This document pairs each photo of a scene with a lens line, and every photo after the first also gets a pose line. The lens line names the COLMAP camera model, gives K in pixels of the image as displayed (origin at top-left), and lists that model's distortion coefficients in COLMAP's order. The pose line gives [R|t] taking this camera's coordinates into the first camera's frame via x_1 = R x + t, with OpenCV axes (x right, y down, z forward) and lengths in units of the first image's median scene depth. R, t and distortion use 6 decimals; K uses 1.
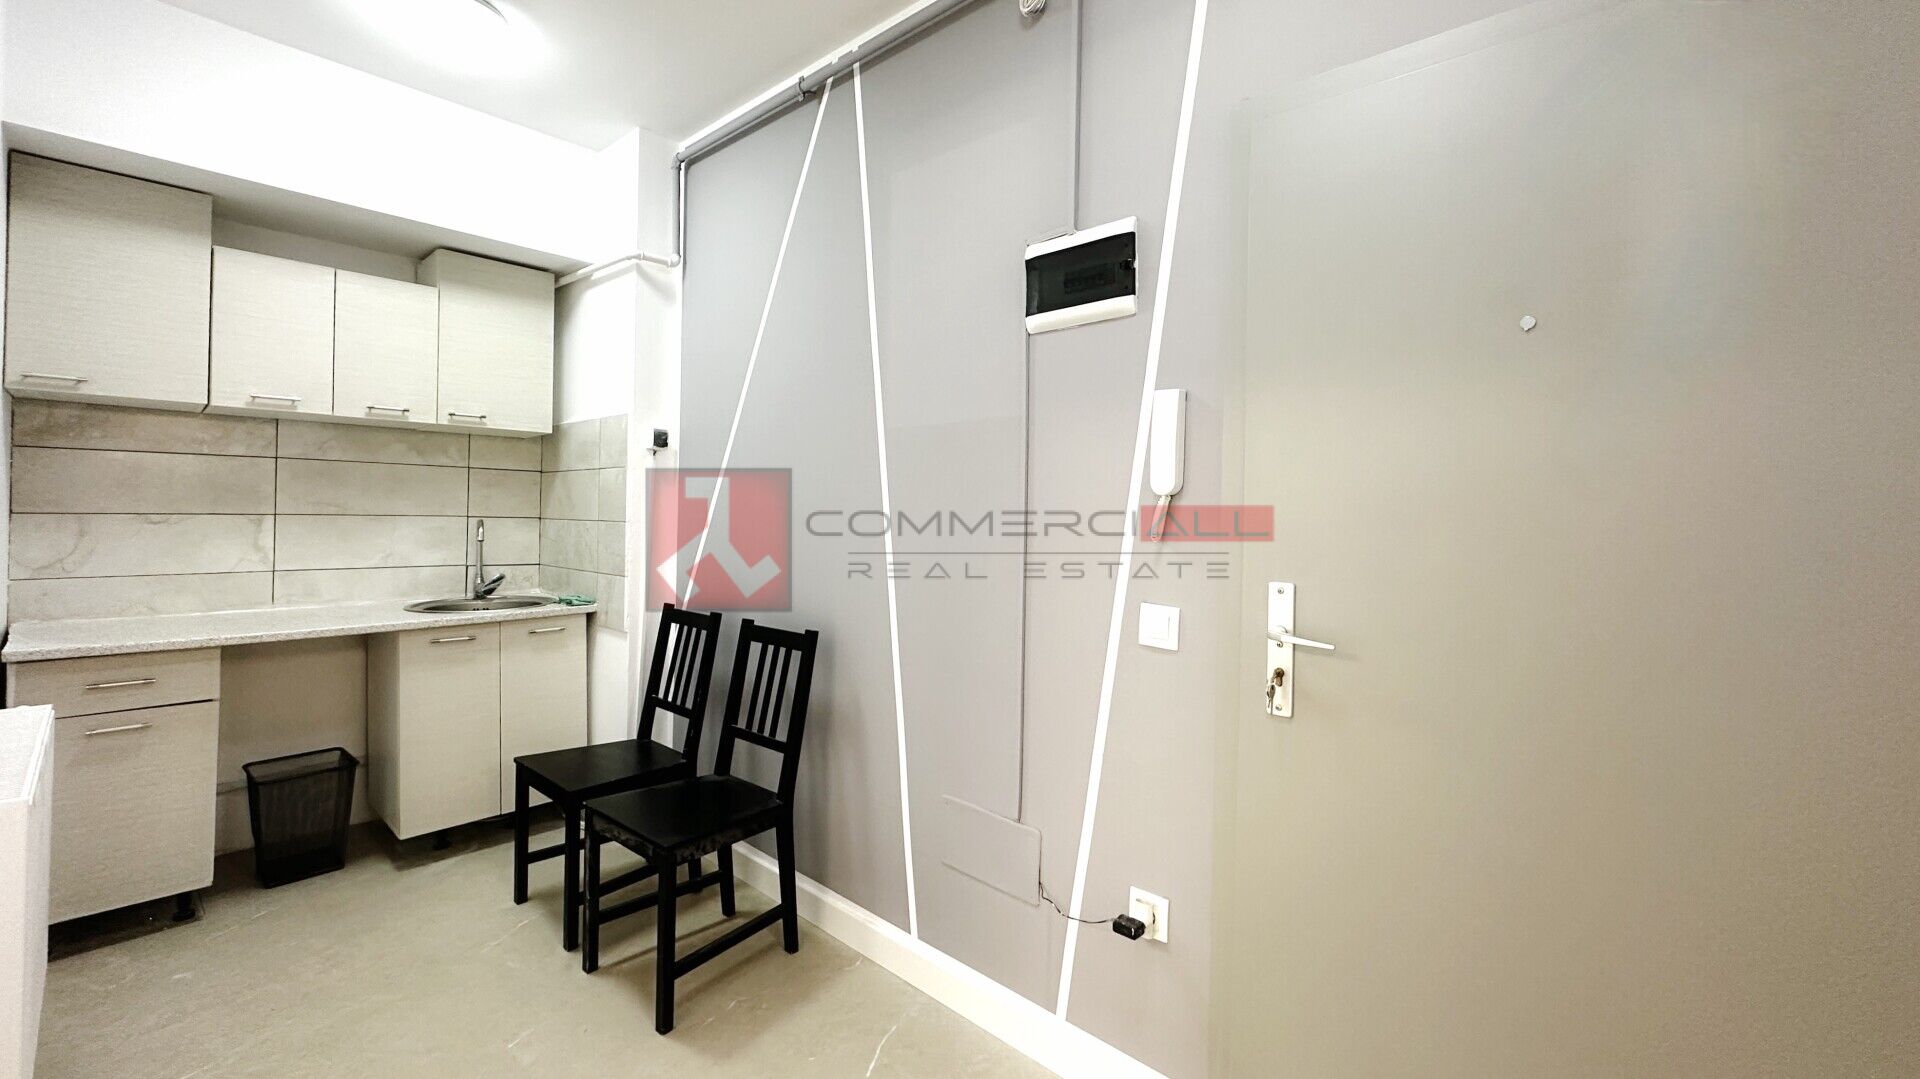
lens RADIAL K [[763.2, 0, 937.2], [0, 763.2, 510.3], [0, 0, 1]] dist [-0.001418, -0.000331]
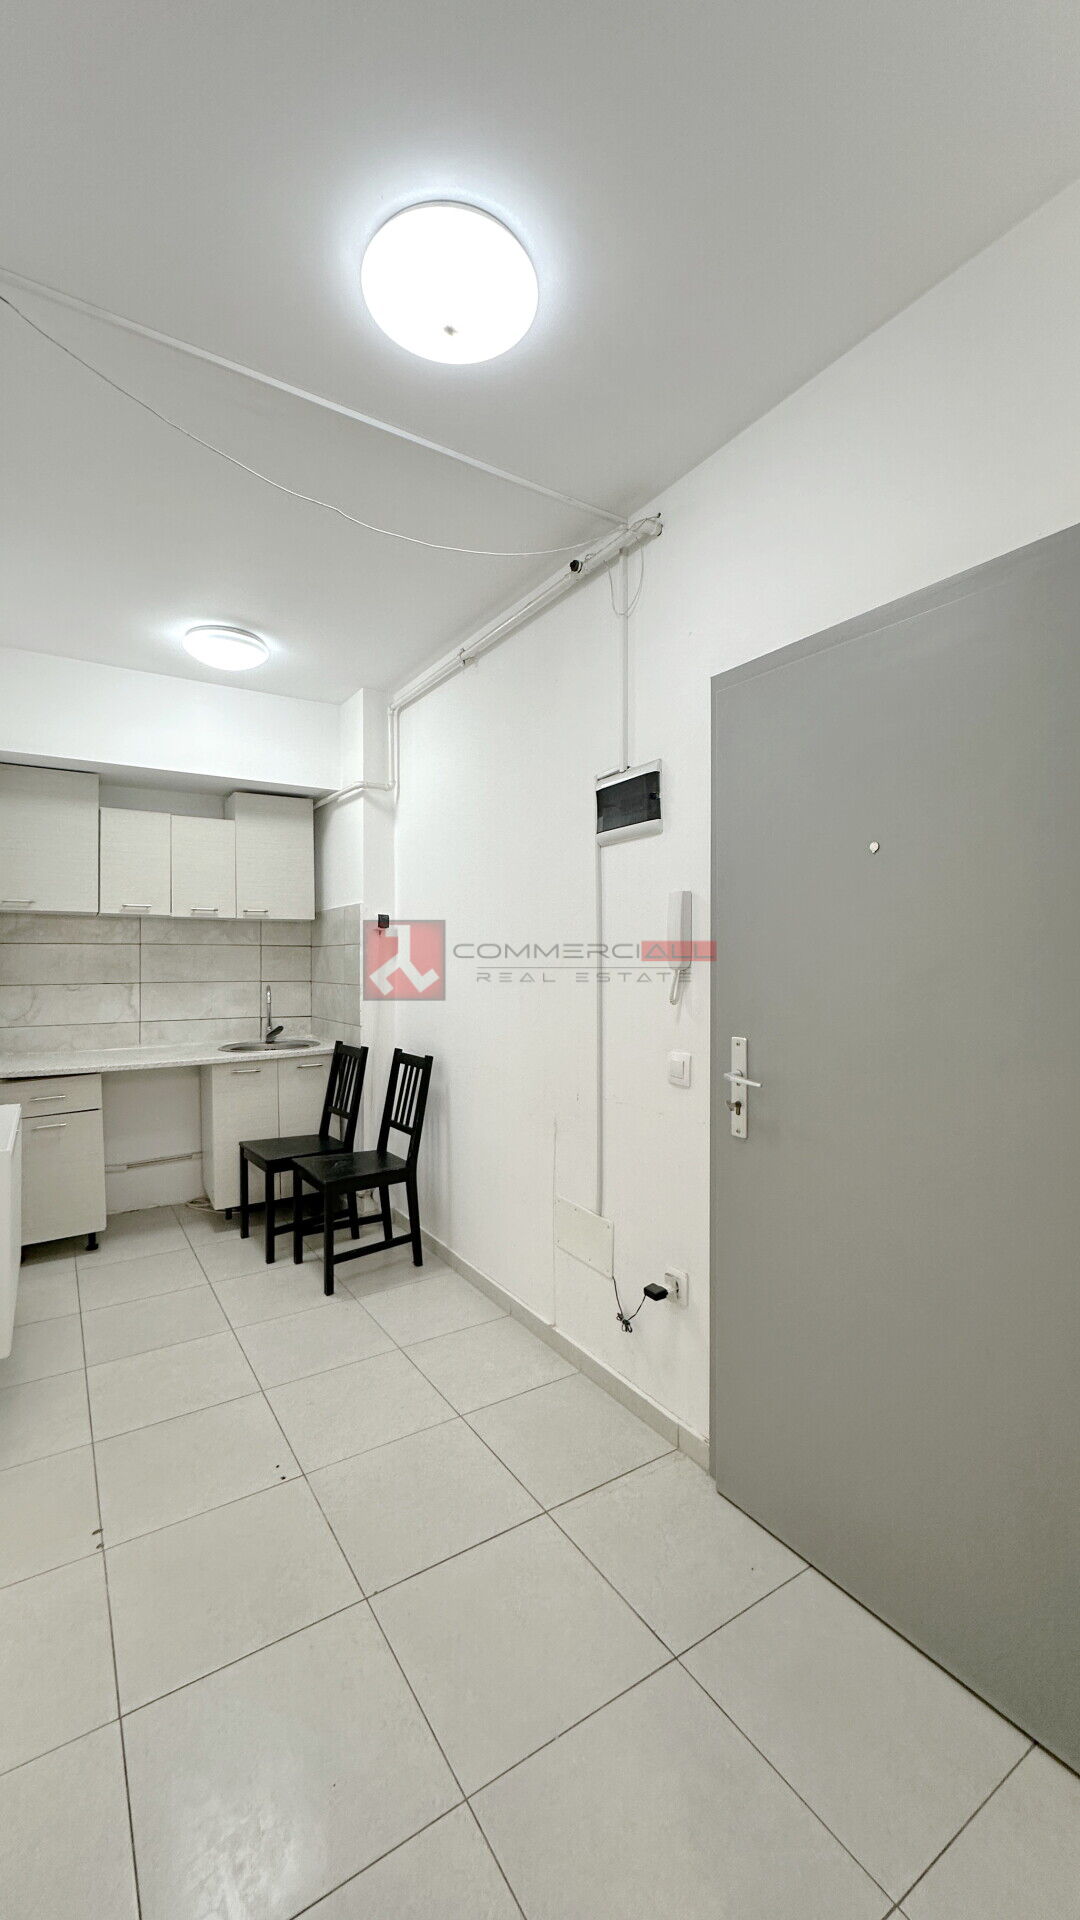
lens RADIAL K [[764.2, 0, 538.3], [0, 764.2, 953.0], [0, 0, 1]] dist [0.000846, -0.000003]
pose [[0.964885, -0.021383, -0.261800, 0.250628], [0.020982, 0.999770, -0.004325, -0.029849], [0.261832, -0.001320, 0.965112, -0.211648]]
